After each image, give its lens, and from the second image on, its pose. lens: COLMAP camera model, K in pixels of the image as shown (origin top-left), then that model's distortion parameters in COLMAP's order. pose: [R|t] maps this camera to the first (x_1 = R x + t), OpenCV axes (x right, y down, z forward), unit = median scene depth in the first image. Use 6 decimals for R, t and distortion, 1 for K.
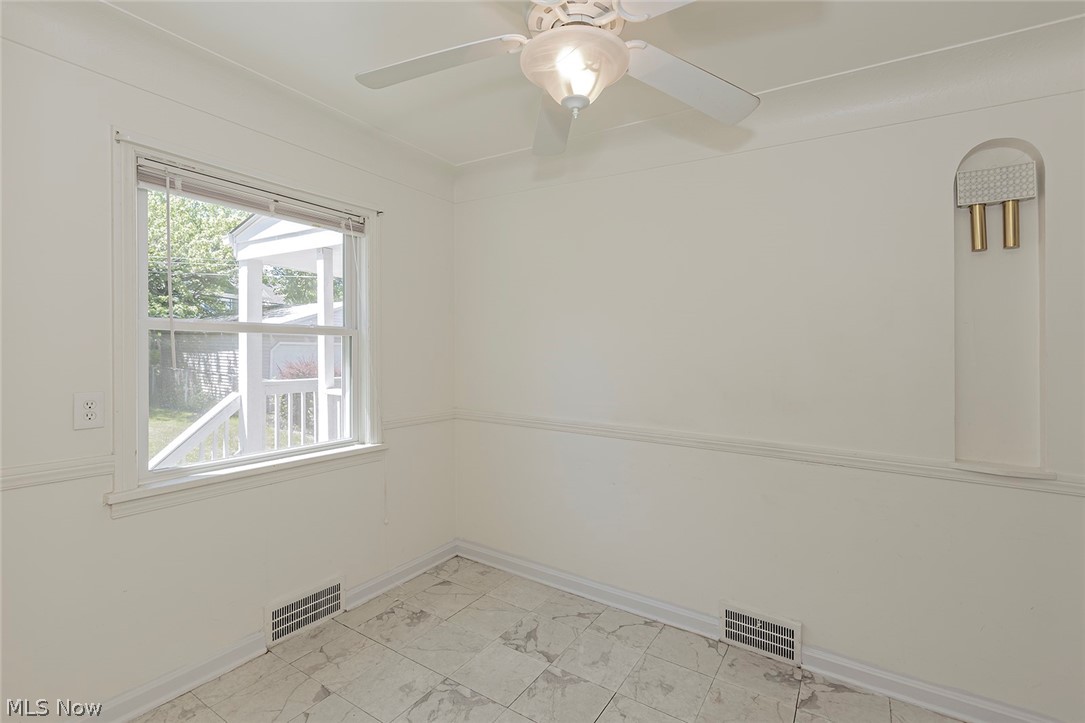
lens RADIAL K [[480.1, 0, 558.1], [0, 480.1, 349.3], [0, 0, 1]] dist [-0.002068, -0.000504]
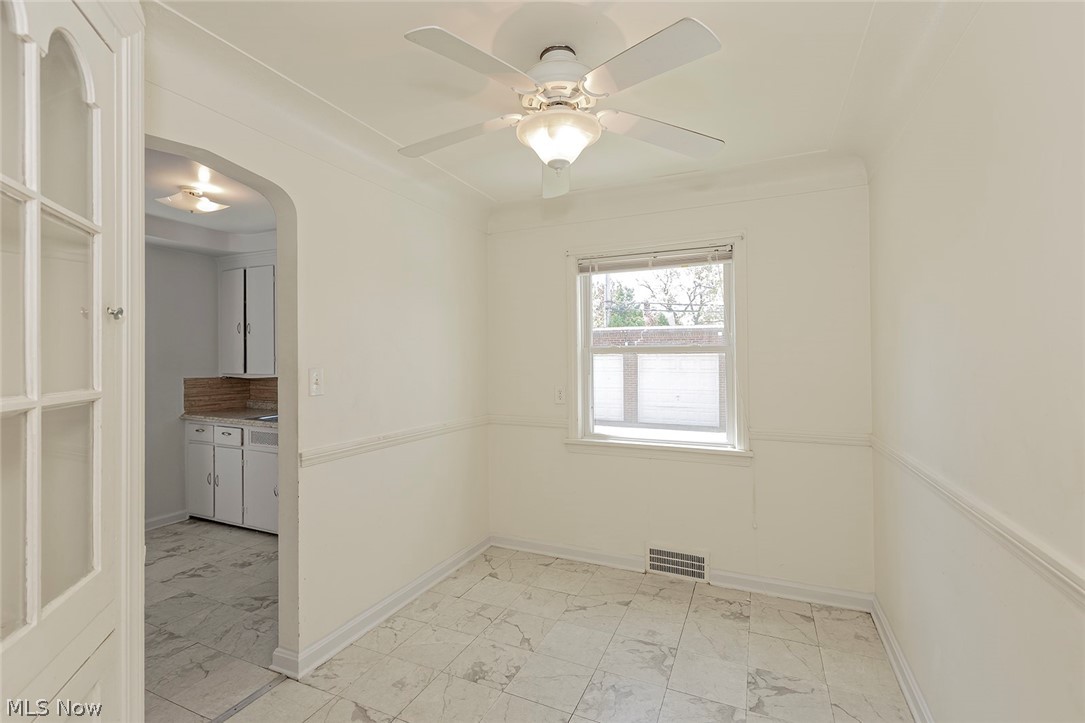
lens RADIAL K [[510.2, 0, 538.1], [0, 510.2, 369.4], [0, 0, 1]] dist [0.002331, -0.000821]
pose [[0.128819, 0.000207, -0.991668, 0.848686], [-0.000332, 1.000000, 0.000166, 0.018403], [0.991668, 0.000307, 0.128819, 0.470806]]
